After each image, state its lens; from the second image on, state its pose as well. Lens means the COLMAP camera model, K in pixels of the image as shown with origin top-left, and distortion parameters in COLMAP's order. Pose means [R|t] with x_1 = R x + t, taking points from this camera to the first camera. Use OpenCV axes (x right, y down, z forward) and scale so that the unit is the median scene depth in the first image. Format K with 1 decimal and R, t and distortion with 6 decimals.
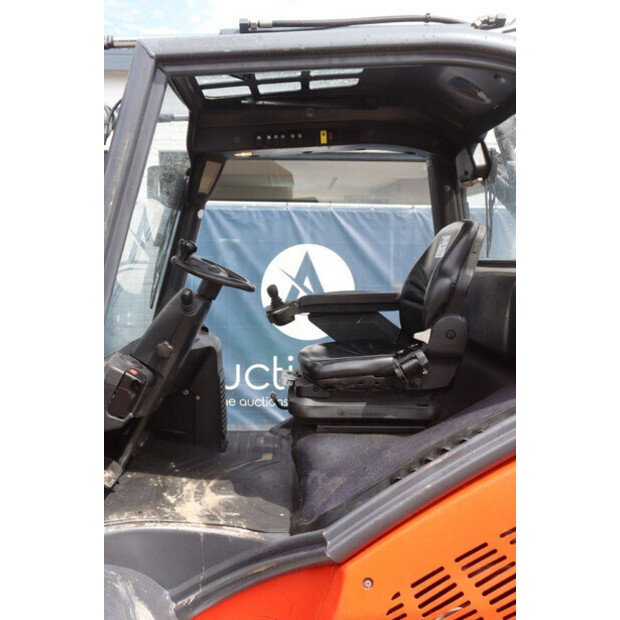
lens RADIAL K [[642.9, 0, 311.4], [0, 642.9, 305.8], [0, 0, 1]] dist [-0.049661, 0.000000]
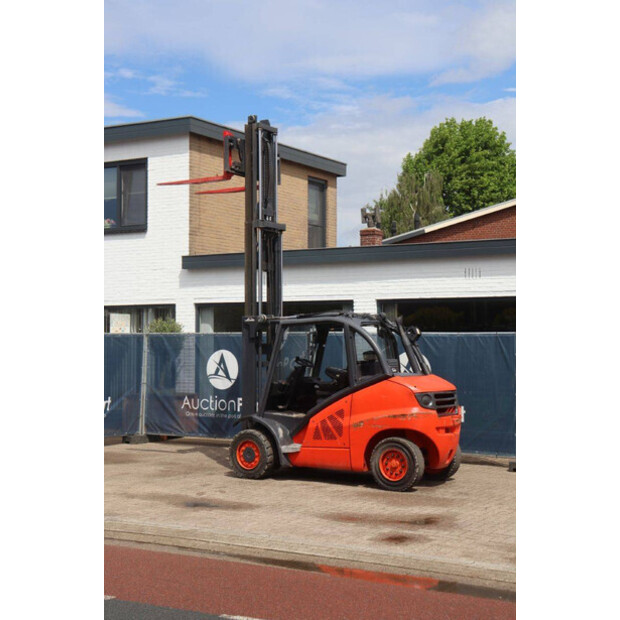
lens RADIAL K [[1002.6, 0, 292.5], [0, 1002.6, 294.9], [0, 0, 1]] dist [0.103797, 0.000000]
pose [[0.825785, -0.032103, -0.563071, 2.998128], [-0.038604, 0.992820, -0.113219, 0.219142], [0.562662, 0.115231, 0.818617, -3.868785]]
